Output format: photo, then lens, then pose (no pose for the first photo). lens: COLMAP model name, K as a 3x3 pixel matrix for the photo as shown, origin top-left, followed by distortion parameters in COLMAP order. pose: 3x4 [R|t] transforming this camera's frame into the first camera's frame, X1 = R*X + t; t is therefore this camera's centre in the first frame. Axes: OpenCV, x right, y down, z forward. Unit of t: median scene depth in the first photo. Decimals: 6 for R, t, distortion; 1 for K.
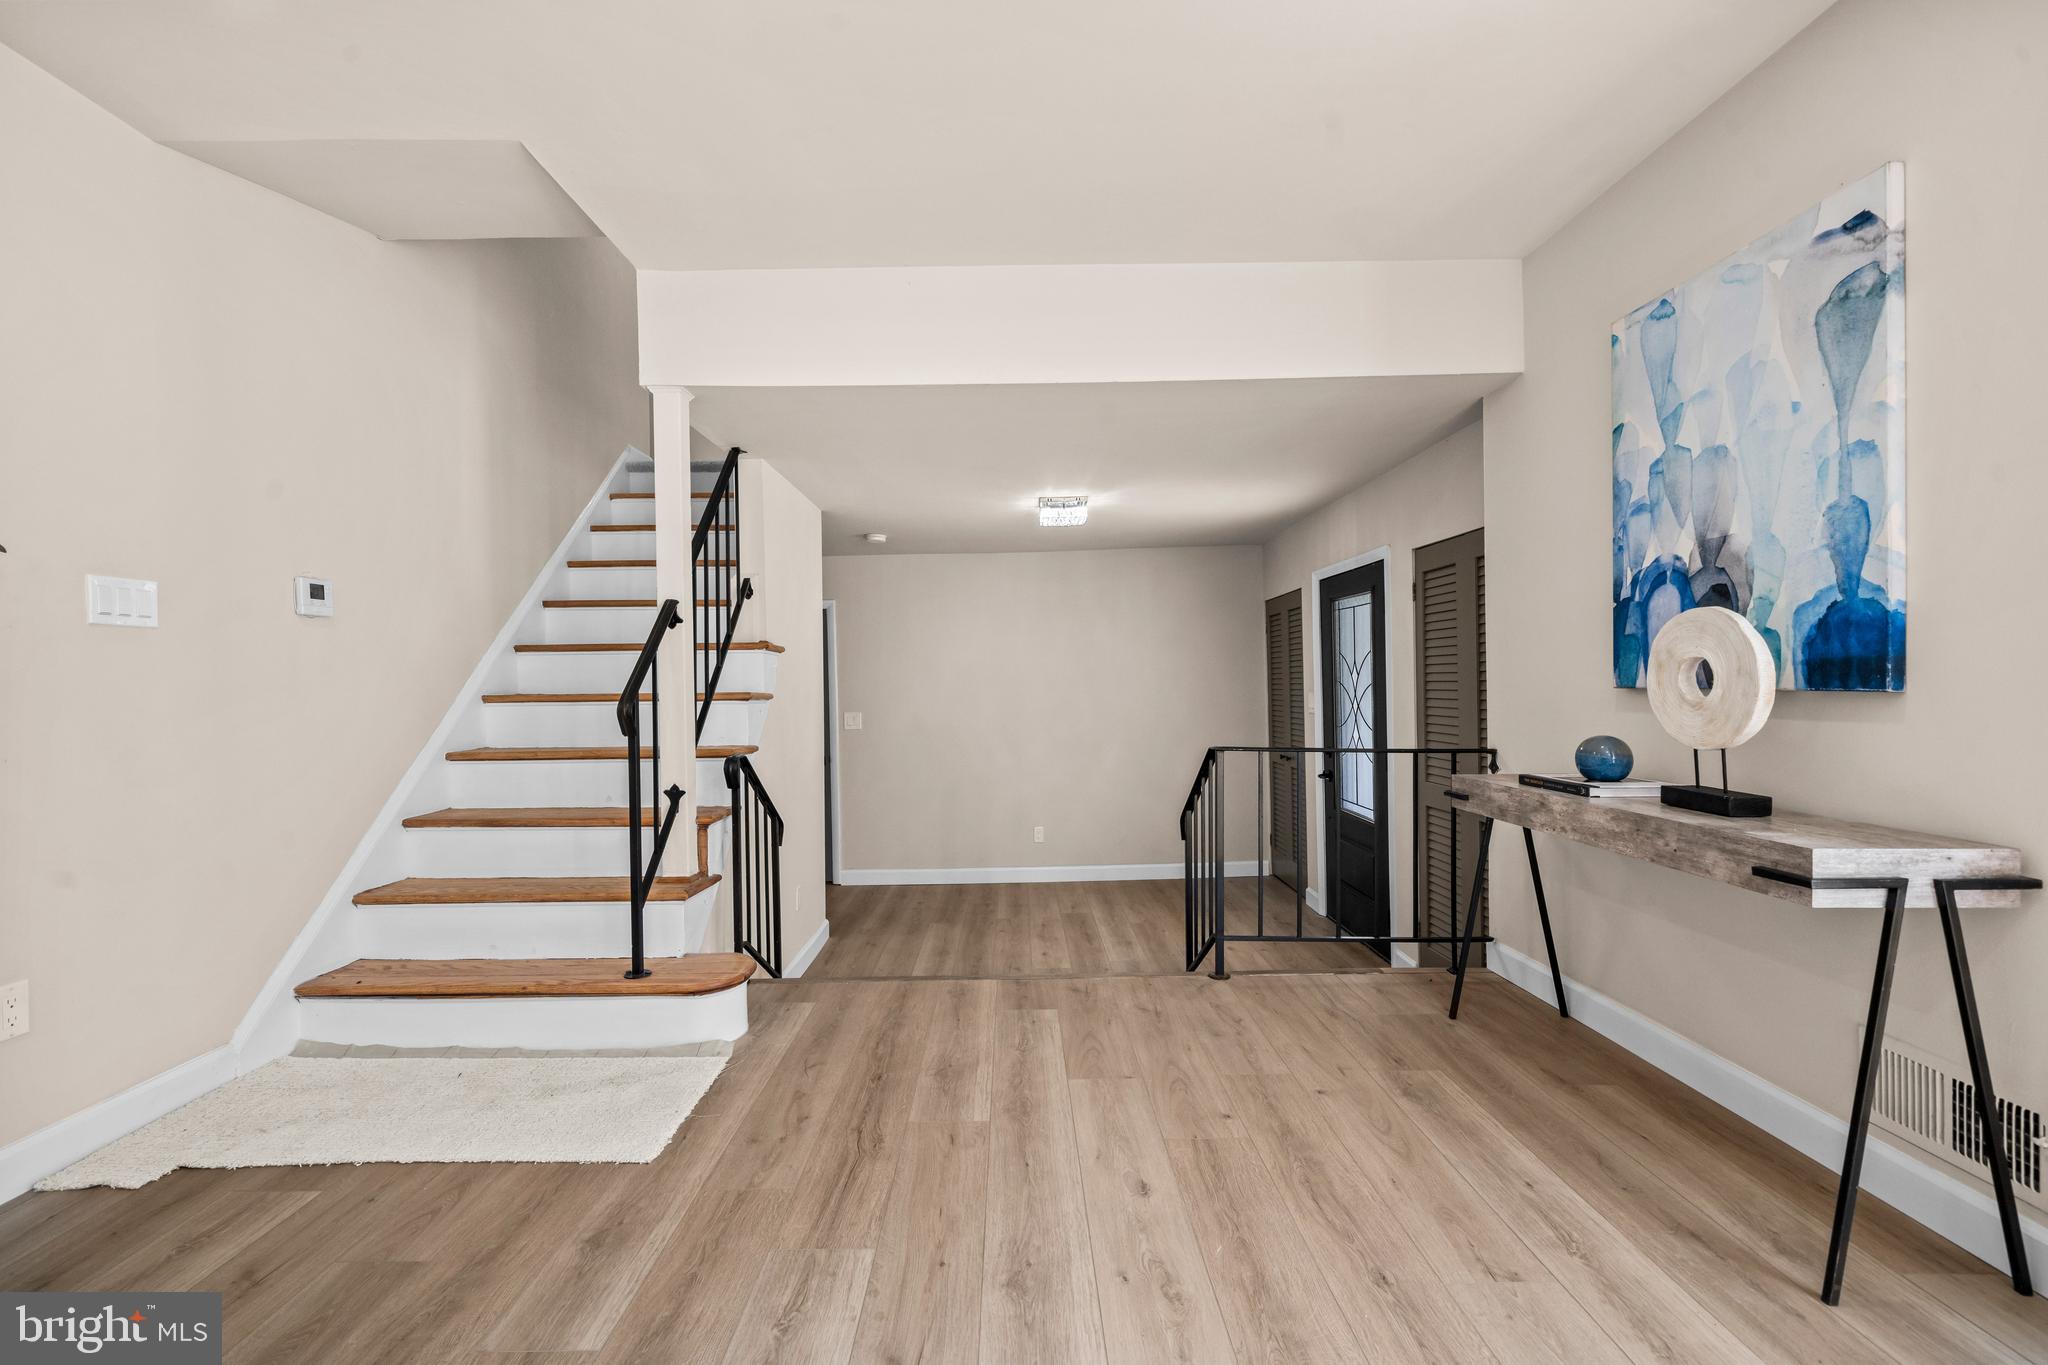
lens RADIAL K [[883.2, 0, 1002.8], [0, 883.2, 688.3], [0, 0, 1]] dist [0.001433, -0.000356]
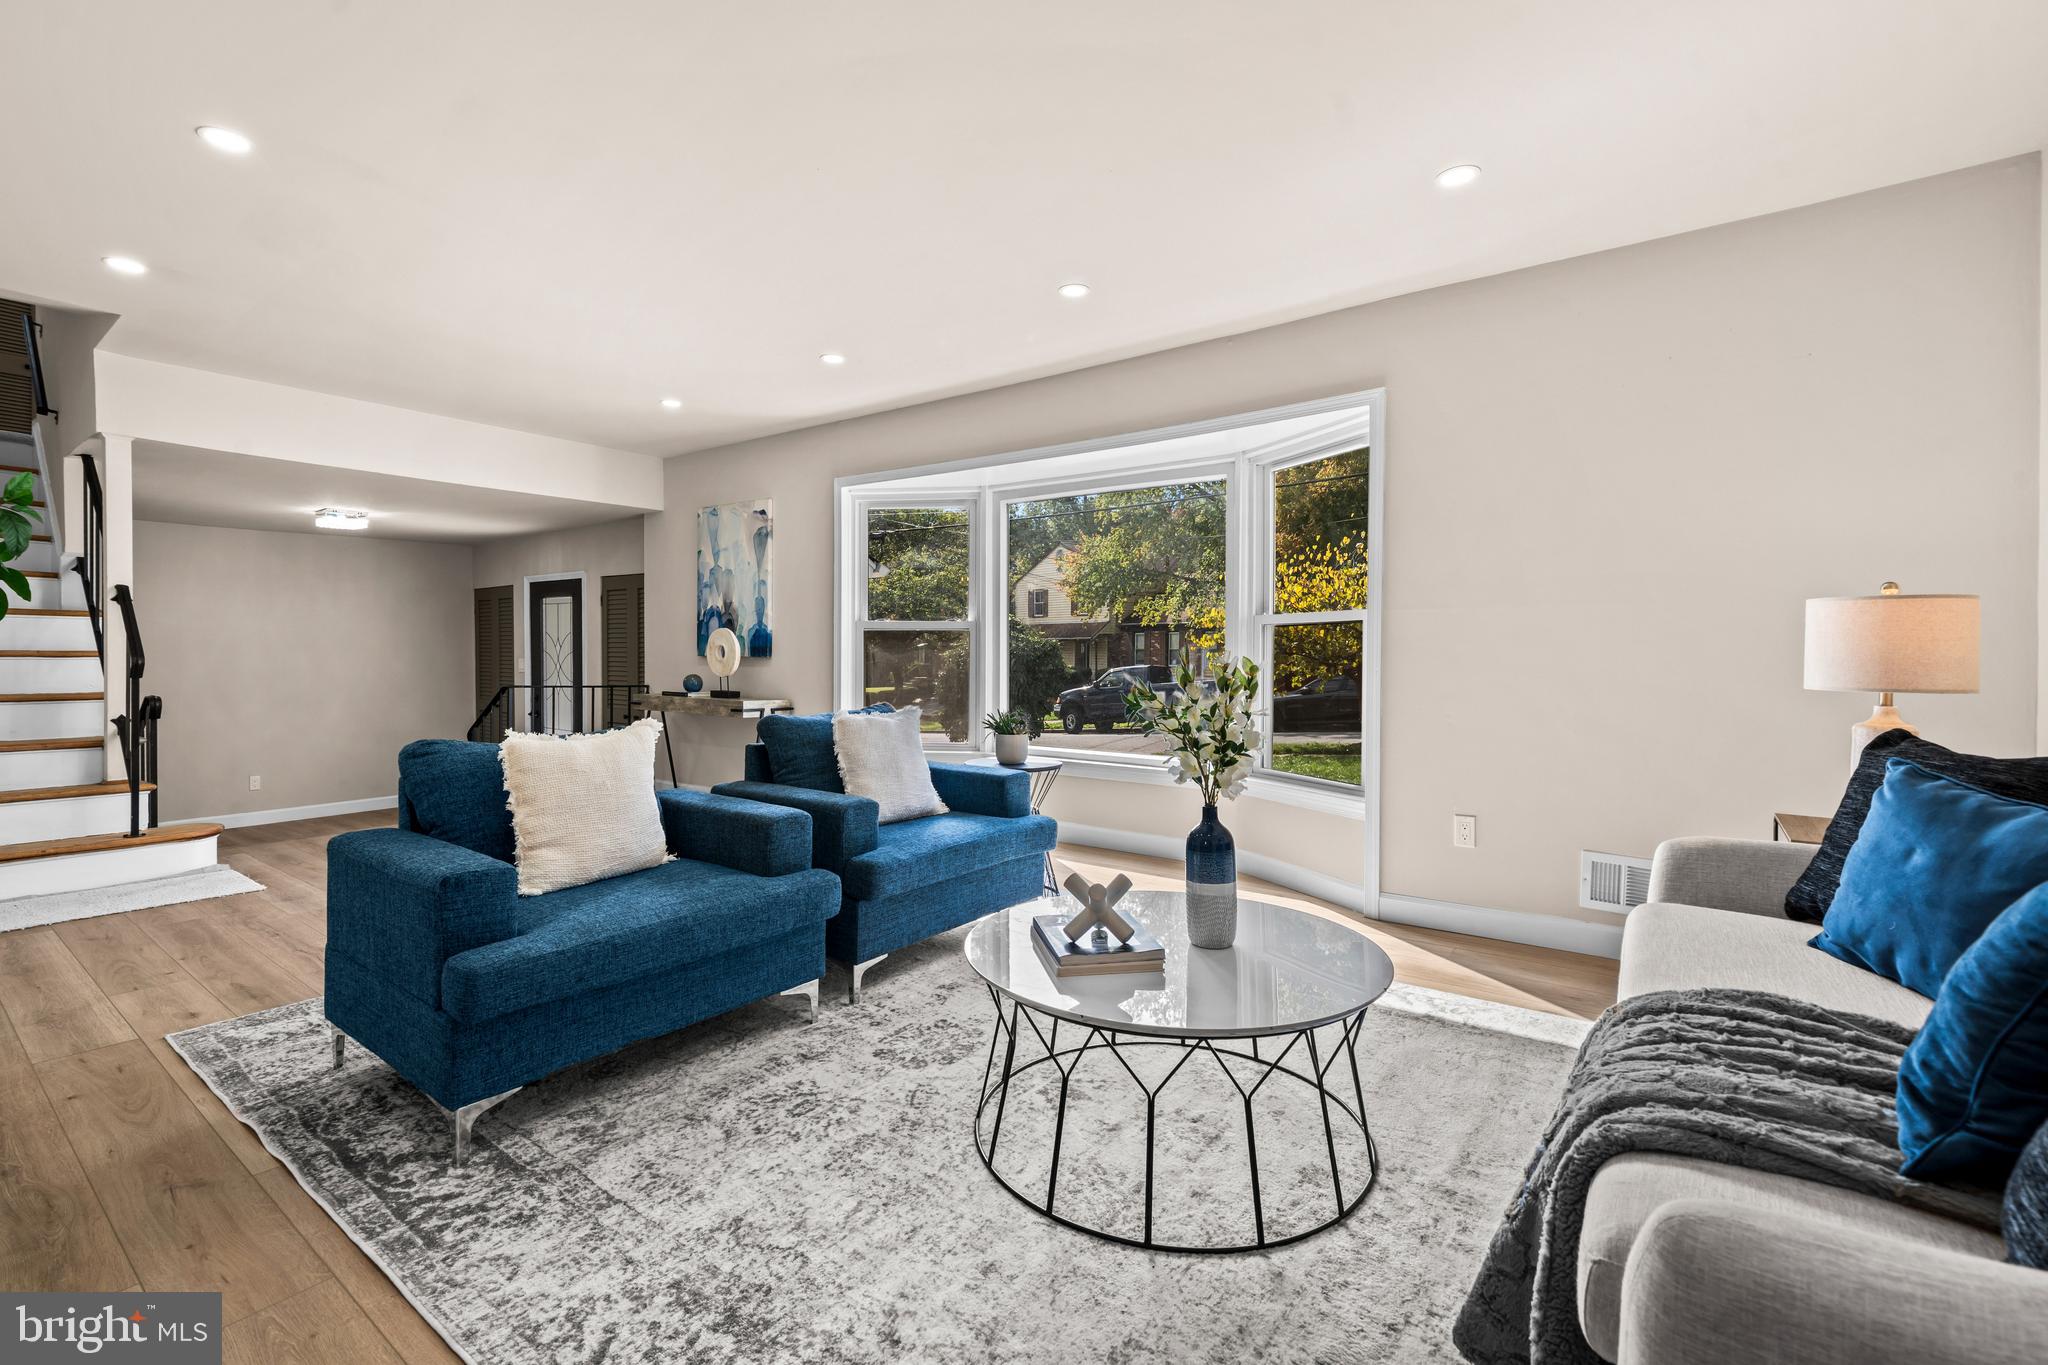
lens RADIAL K [[883.2, 0, 1010.3], [0, 883.2, 669.3], [0, 0, 1]] dist [0.001433, -0.000356]
pose [[0.598126, -0.001130, 0.801401, -0.857157], [-0.009324, 0.999922, 0.008369, 0.009794], [-0.801348, -0.012478, 0.598068, -1.322033]]
